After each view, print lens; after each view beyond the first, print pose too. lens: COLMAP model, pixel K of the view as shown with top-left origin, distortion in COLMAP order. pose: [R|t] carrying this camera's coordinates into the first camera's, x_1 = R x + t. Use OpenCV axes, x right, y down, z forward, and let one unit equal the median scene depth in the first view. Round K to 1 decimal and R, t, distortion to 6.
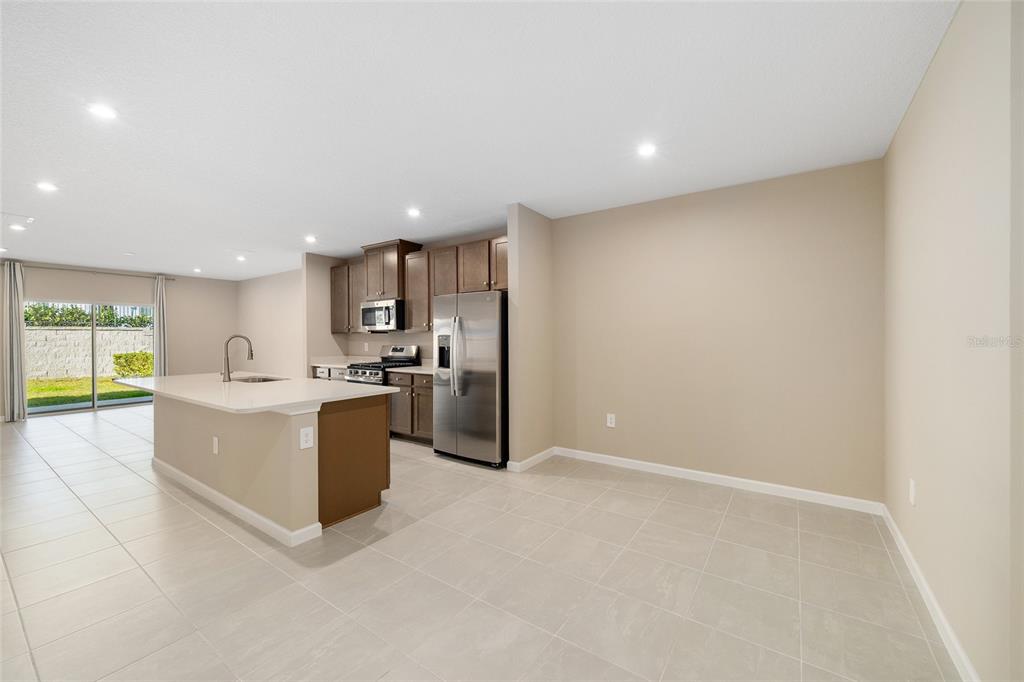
lens RADIAL K [[405.0, 0, 512.2], [0, 405.0, 331.8], [0, 0, 1]] dist [0.000286, 0.001022]
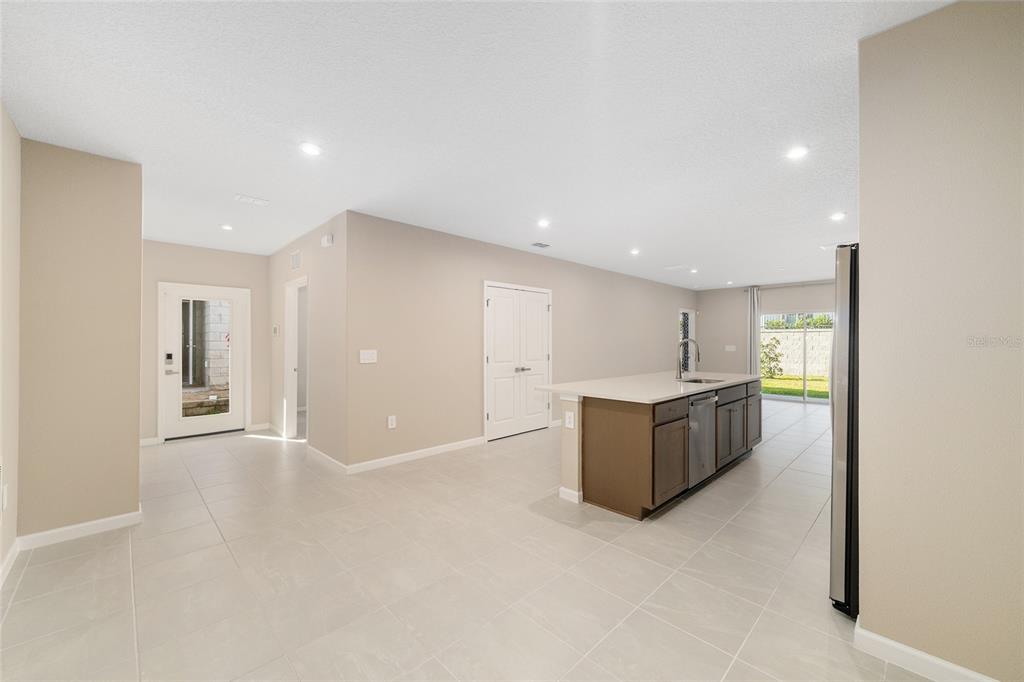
lens RADIAL K [[405.0, 0, 512.0], [0, 405.0, 341.6], [0, 0, 1]] dist [0.000286, 0.001022]
pose [[-0.185692, 0.001312, -0.982607, 0.330956], [0.008766, 0.999962, -0.000322, 0.006695], [0.982569, -0.008673, -0.185696, 0.454512]]
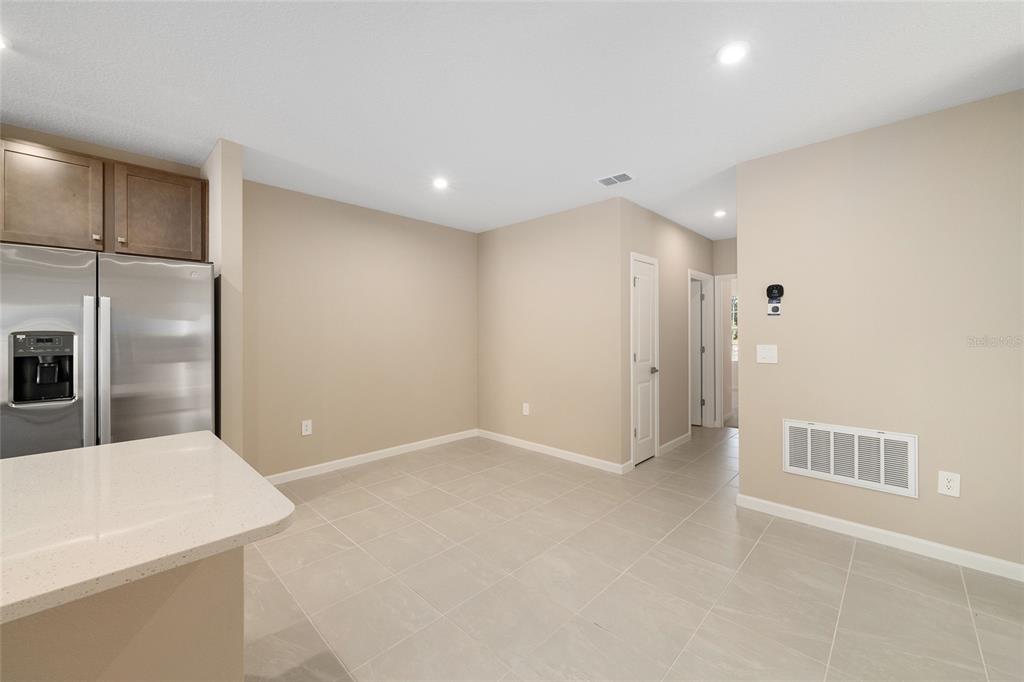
lens RADIAL K [[405.0, 0, 505.8], [0, 405.0, 330.3], [0, 0, 1]] dist [0.000286, 0.001022]
pose [[0.155762, 0.013135, 0.987707, -0.390149], [-0.012909, 0.999853, -0.011261, 0.003140], [-0.987710, -0.010996, 0.155909, 0.280053]]
